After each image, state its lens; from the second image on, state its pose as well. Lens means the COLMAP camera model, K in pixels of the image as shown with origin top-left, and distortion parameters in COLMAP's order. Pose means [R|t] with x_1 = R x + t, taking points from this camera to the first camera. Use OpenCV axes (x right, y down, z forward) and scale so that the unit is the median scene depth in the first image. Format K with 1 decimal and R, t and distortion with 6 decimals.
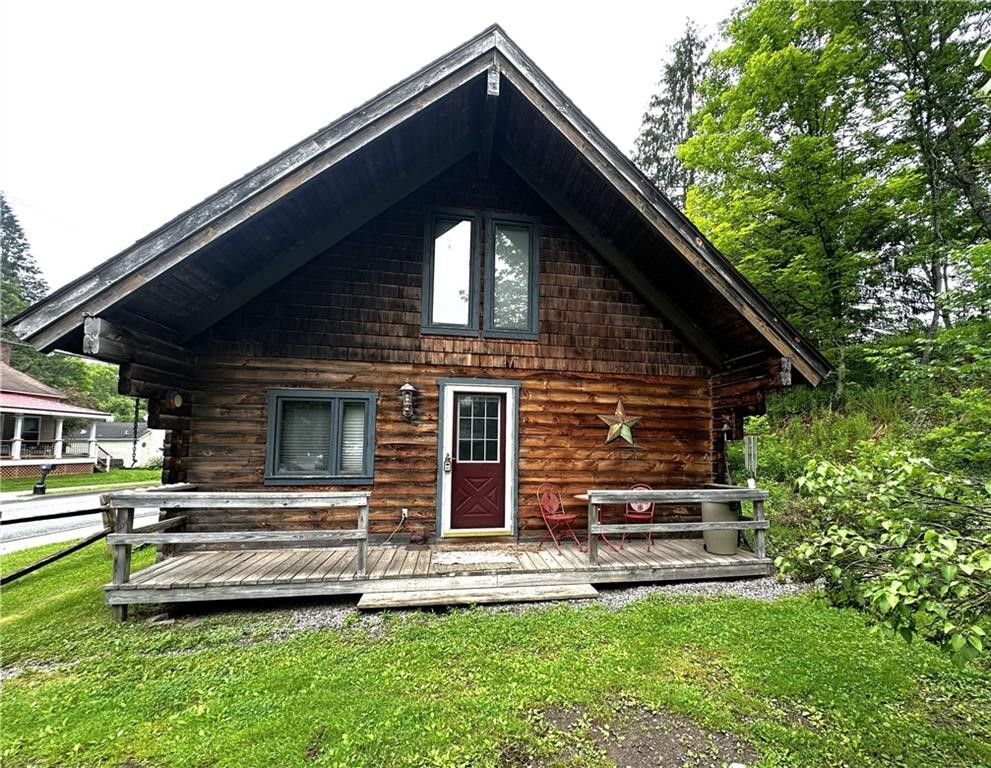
lens RADIAL K [[445.2, 0, 534.8], [0, 445.2, 415.1], [0, 0, 1]] dist [-0.000094, -0.000109]
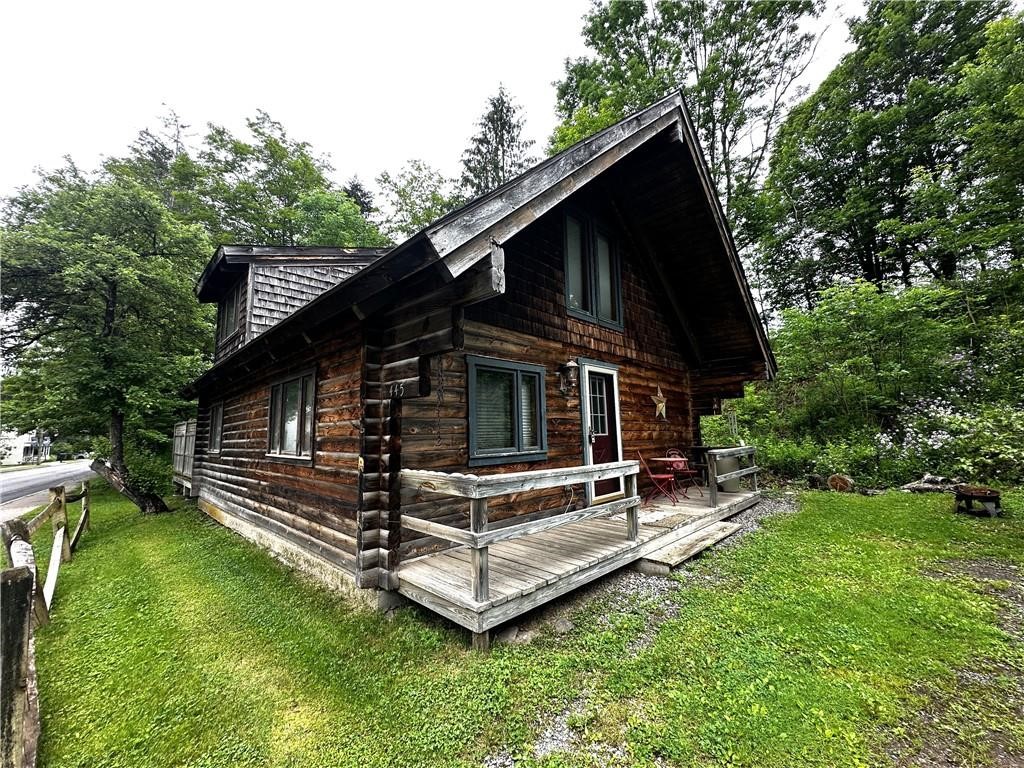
lens RADIAL K [[409.2, 0, 511.1], [0, 409.2, 382.1], [0, 0, 1]] dist [-0.008206, 0.000162]
pose [[0.820595, 0.045366, 0.569706, -0.954513], [-0.014520, 0.998178, -0.058571, 0.038842], [-0.571325, 0.039790, 0.819759, 0.292713]]
